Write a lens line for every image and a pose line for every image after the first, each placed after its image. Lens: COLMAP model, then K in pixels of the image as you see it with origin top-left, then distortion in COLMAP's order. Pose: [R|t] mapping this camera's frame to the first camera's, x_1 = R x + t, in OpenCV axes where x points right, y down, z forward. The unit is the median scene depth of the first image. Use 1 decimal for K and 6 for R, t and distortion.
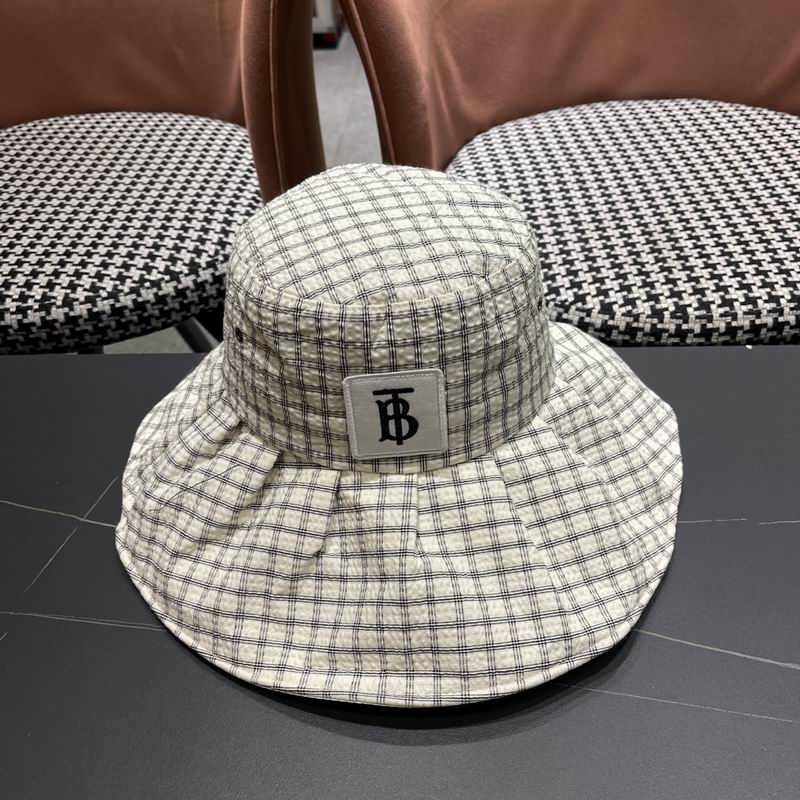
lens RADIAL K [[811.2, 0, 407.4], [0, 811.2, 406.3], [0, 0, 1]] dist [0.020107, 0.000000]
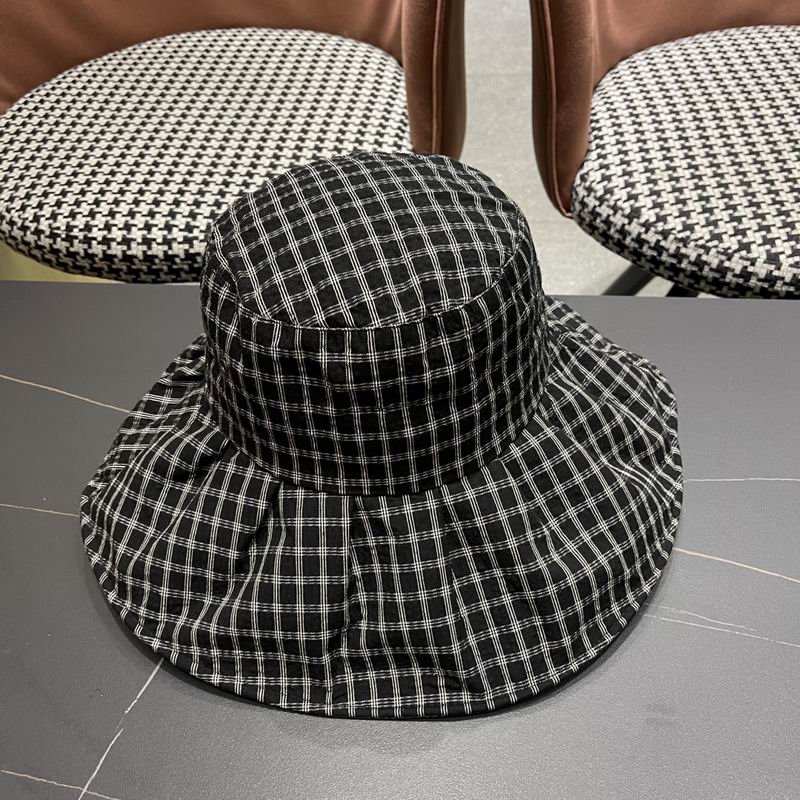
lens RADIAL K [[811.2, 0, 396.8], [0, 811.2, 400.1], [0, 0, 1]] dist [0.020107, 0.000000]
pose [[0.997343, 0.043330, -0.058554, -0.138614], [-0.036590, 0.993074, 0.111646, -0.040972], [0.062986, -0.109207, 0.992021, -0.031301]]
